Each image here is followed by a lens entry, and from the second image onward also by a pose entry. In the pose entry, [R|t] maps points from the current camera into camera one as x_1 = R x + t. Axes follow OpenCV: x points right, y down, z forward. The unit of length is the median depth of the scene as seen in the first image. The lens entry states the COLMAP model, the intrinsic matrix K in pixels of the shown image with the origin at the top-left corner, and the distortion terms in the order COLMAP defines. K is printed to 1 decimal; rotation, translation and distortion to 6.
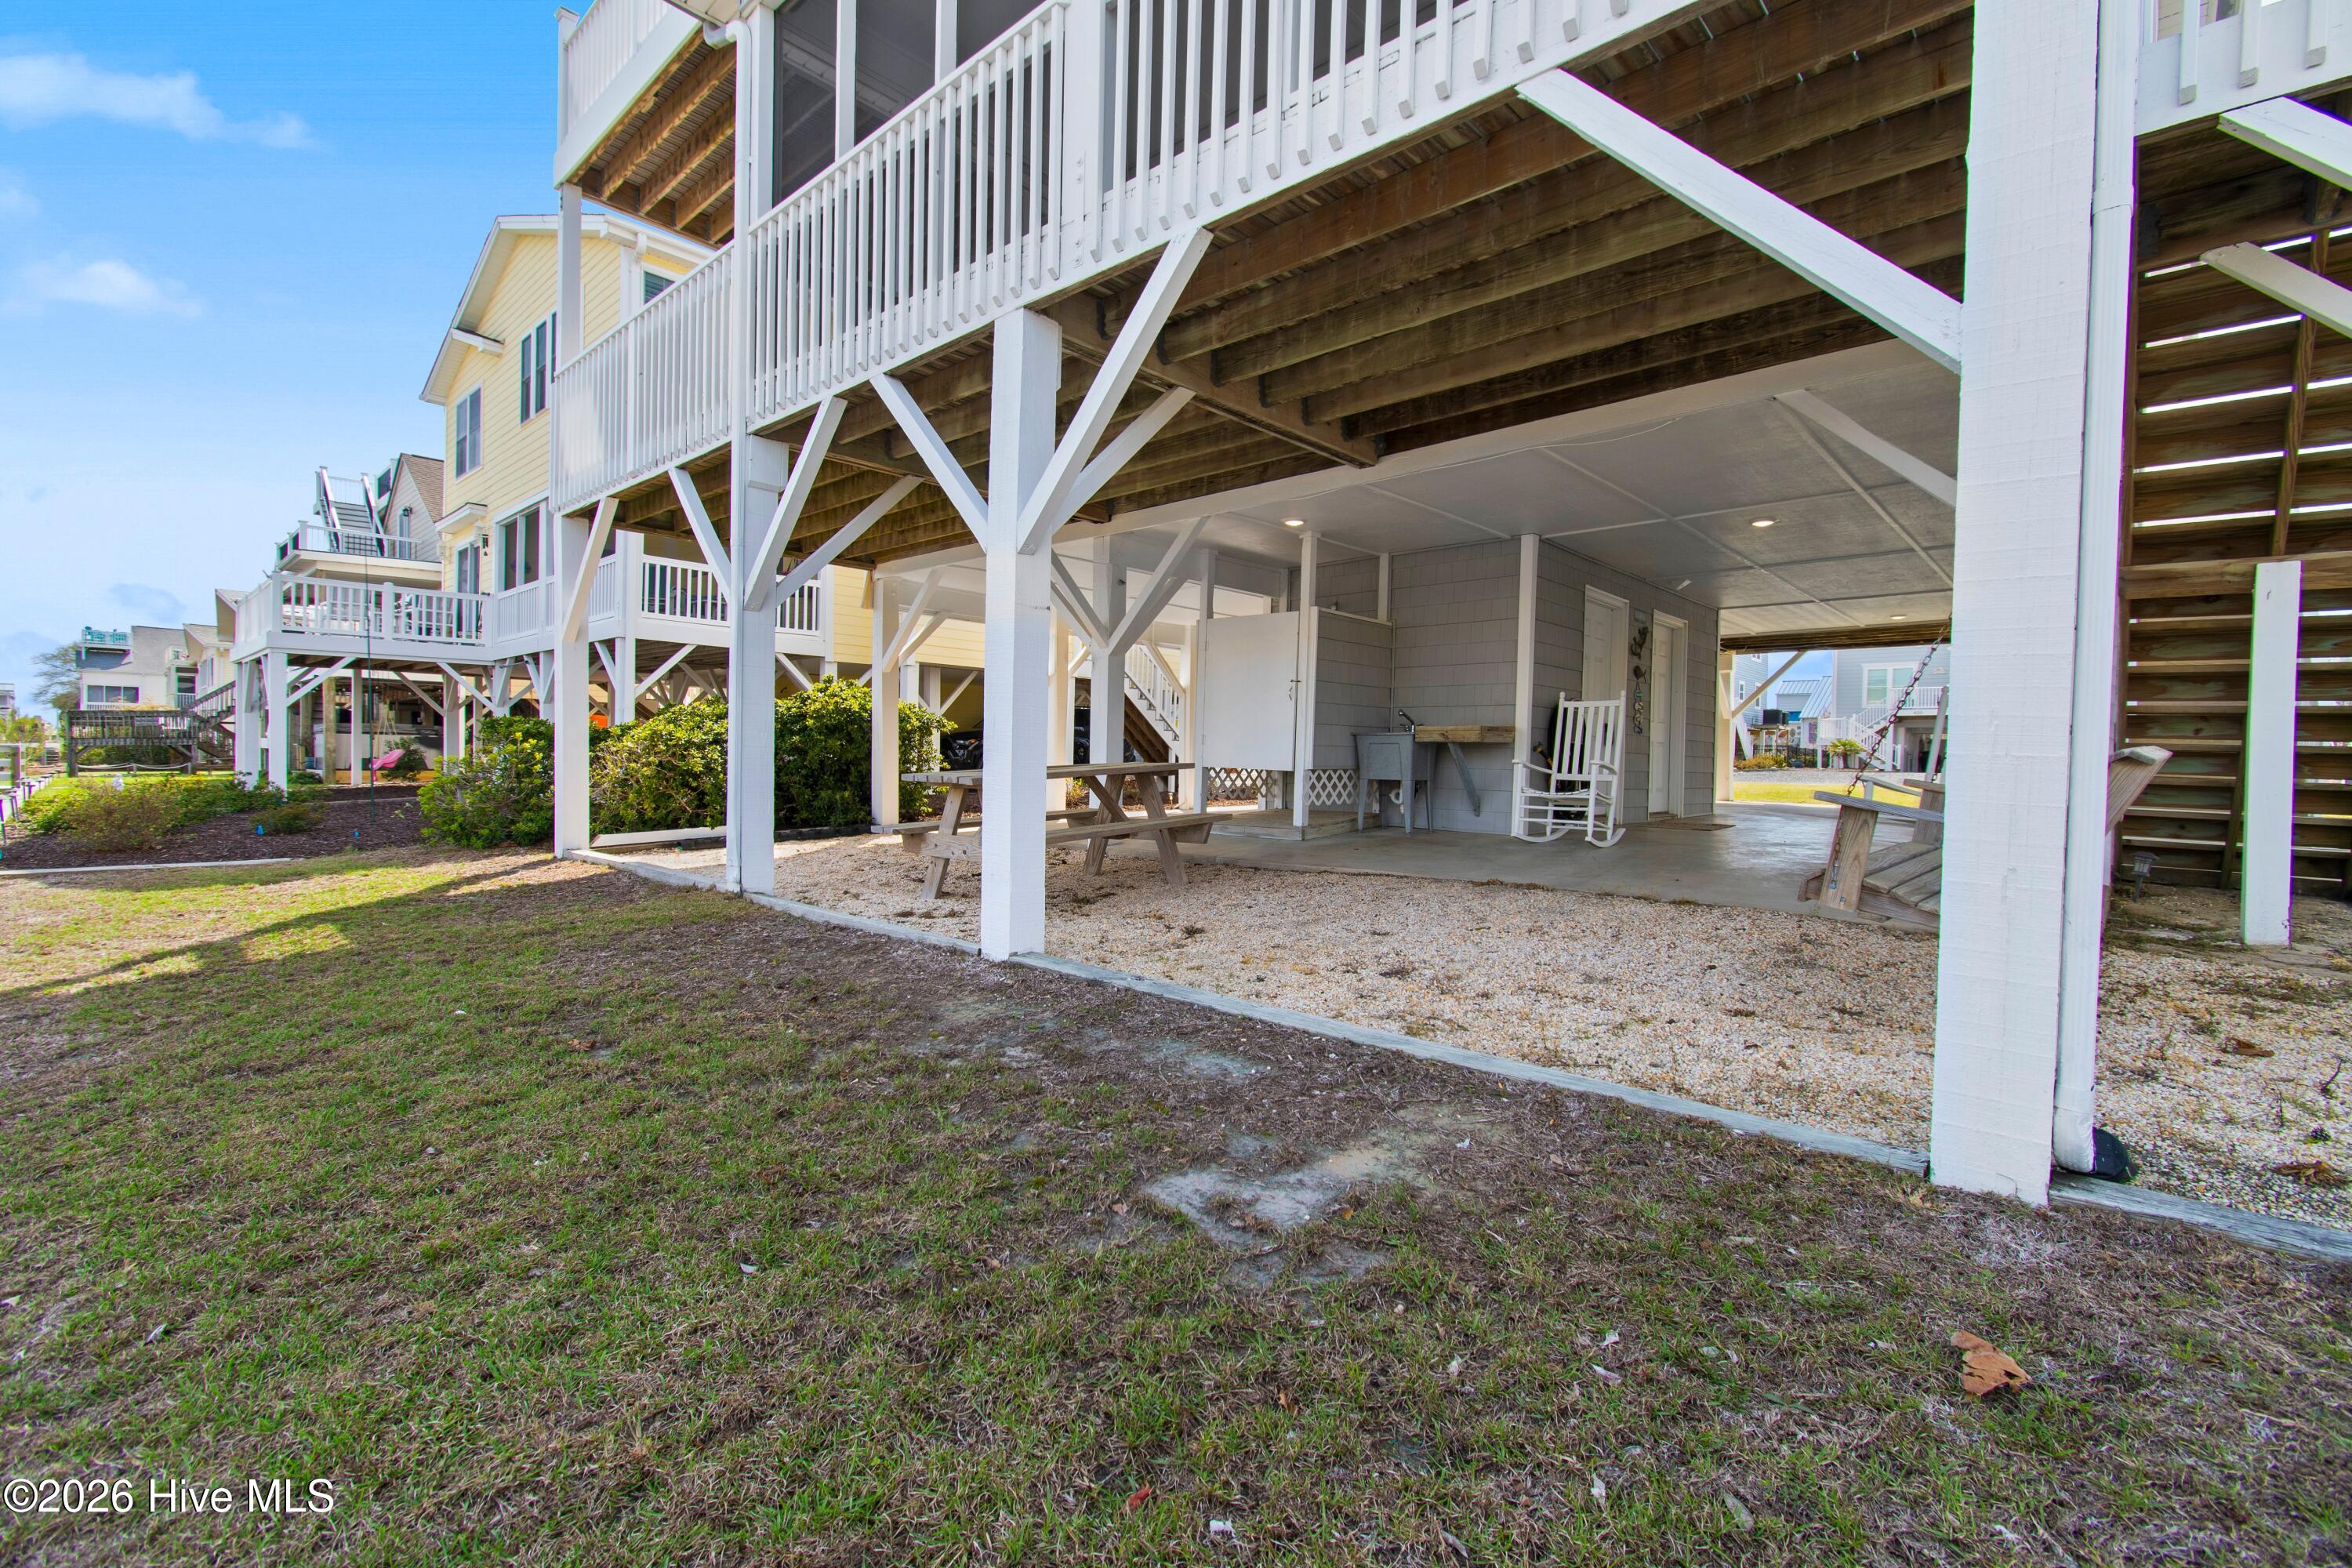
lens RADIAL K [[1034.5, 0, 1177.2], [0, 1034.5, 763.3], [0, 0, 1]] dist [-0.001149, -0.000360]
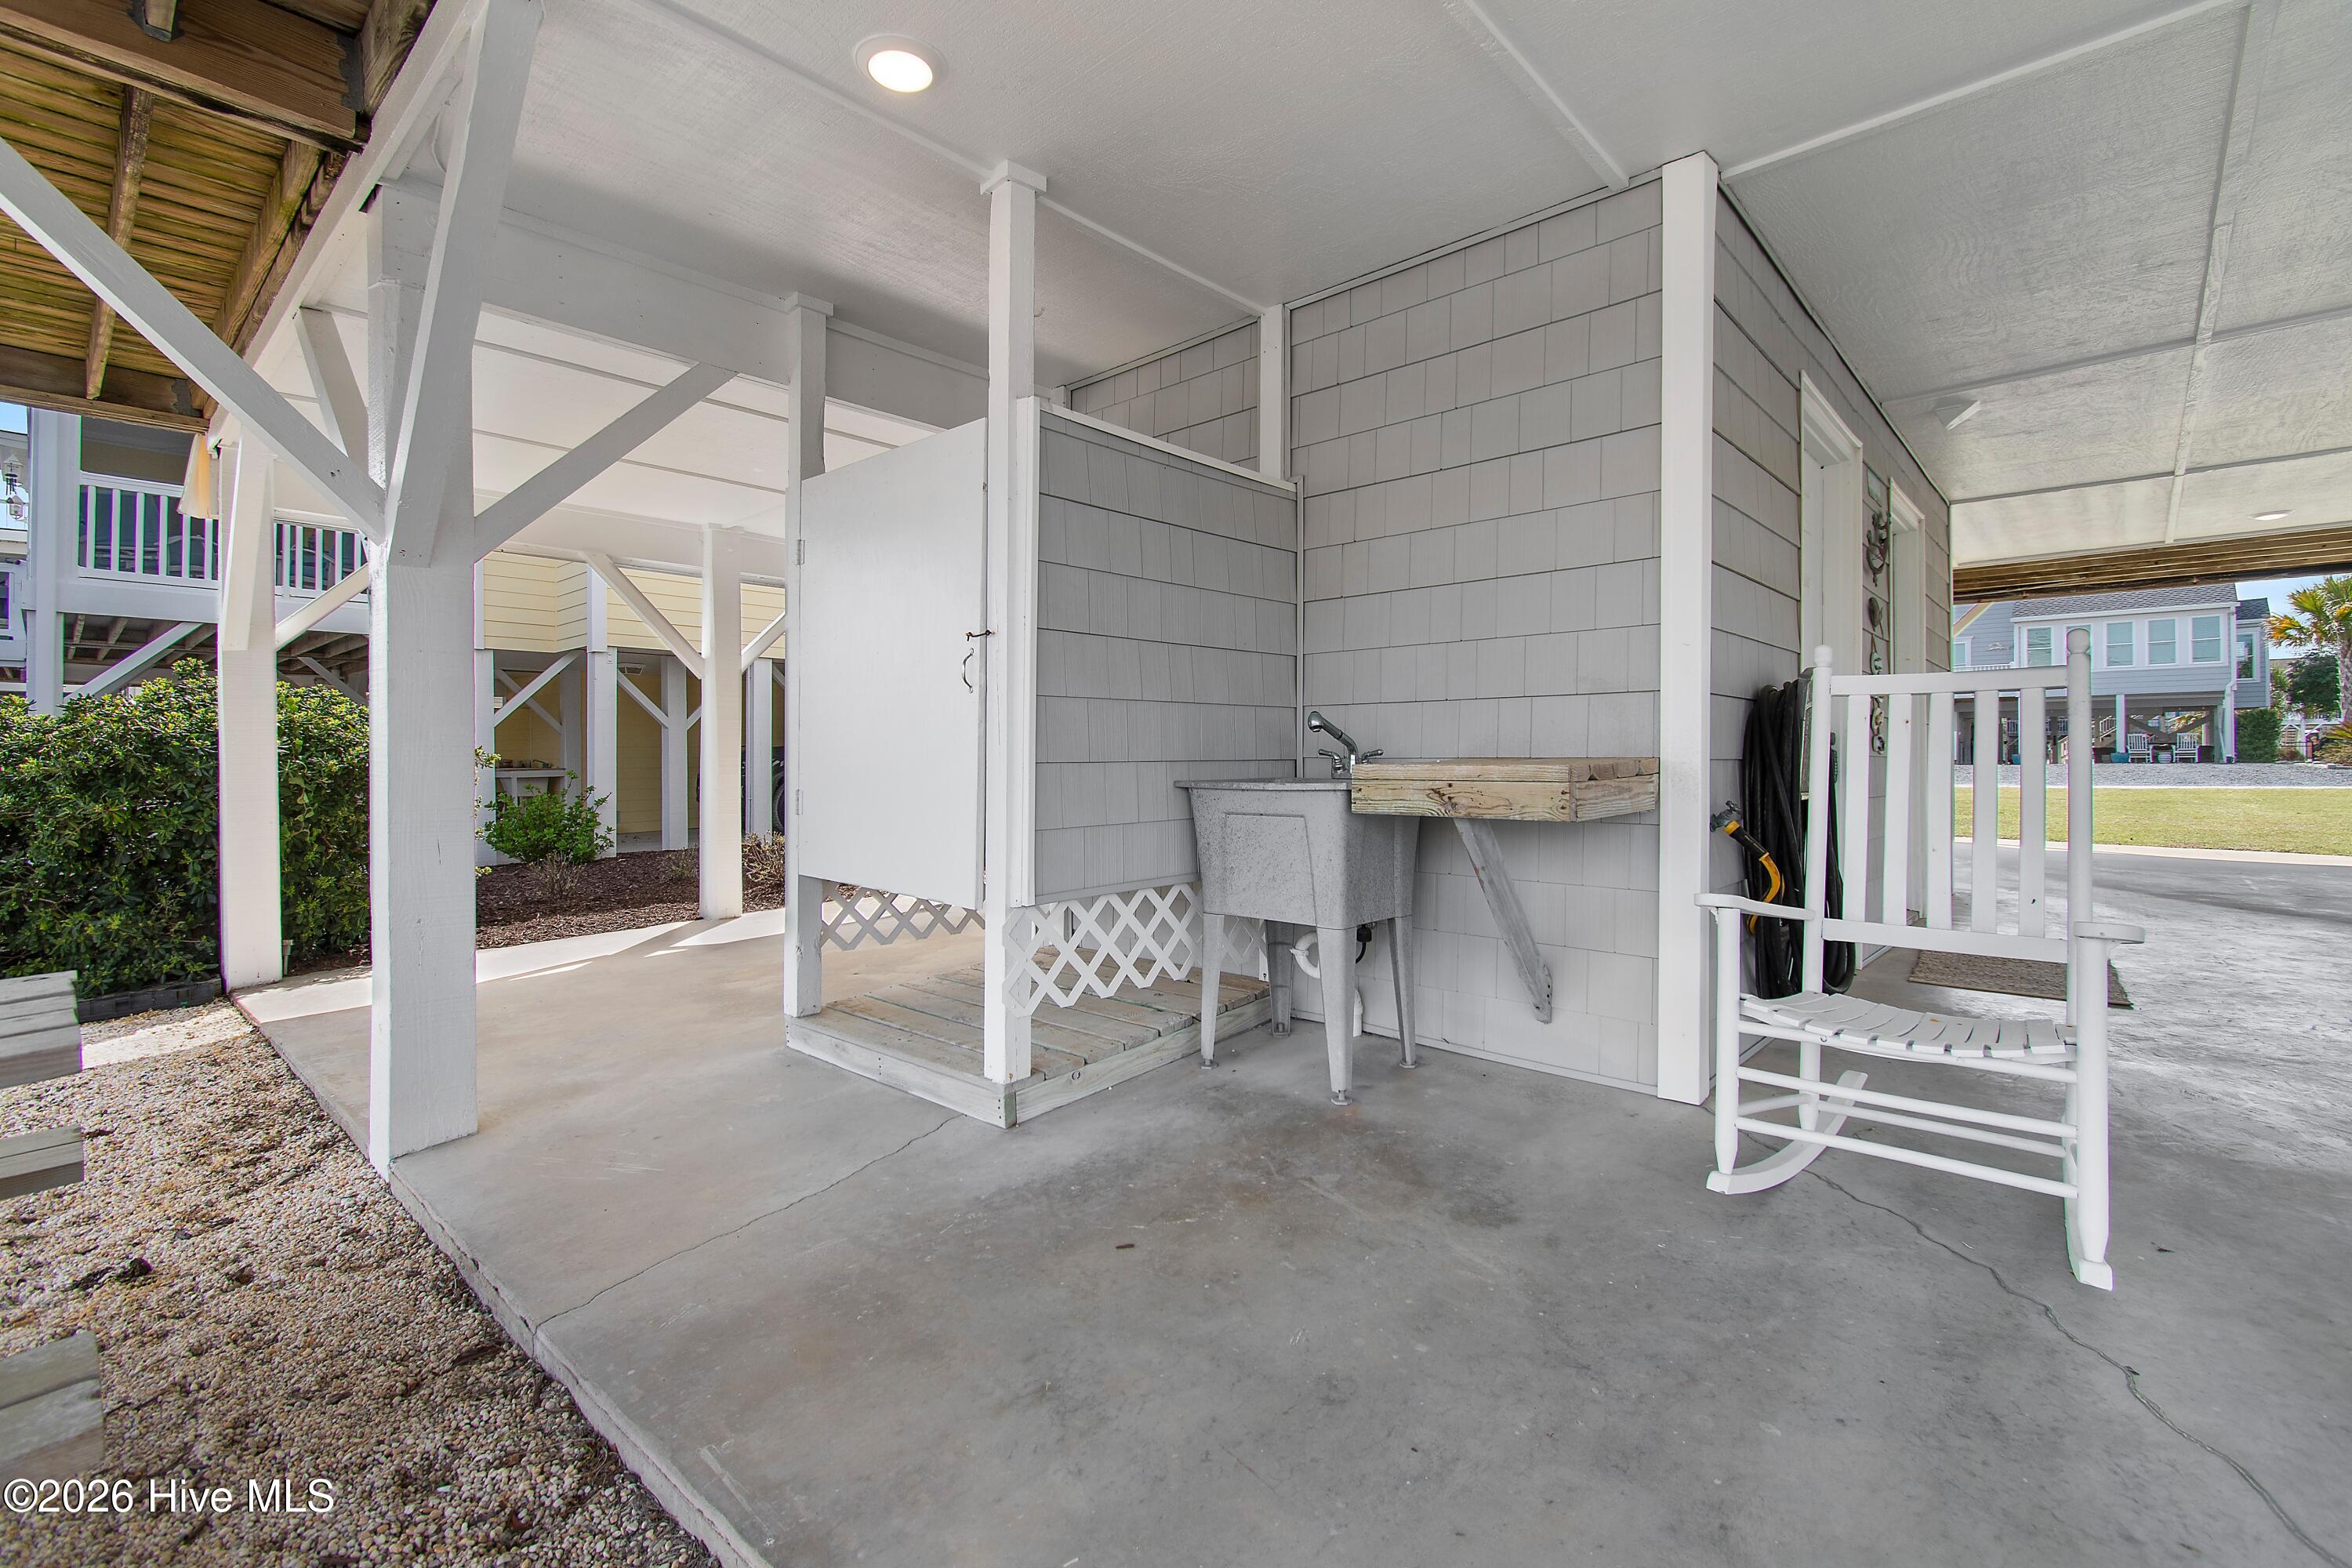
lens RADIAL K [[1034.5, 0, 1177.2], [0, 1034.5, 763.3], [0, 0, 1]] dist [-0.001149, -0.000360]
pose [[0.999546, -0.025931, 0.015321, 0.168269], [0.025809, 0.999634, 0.008118, -0.039476], [-0.015526, -0.007719, 0.999850, 0.666716]]
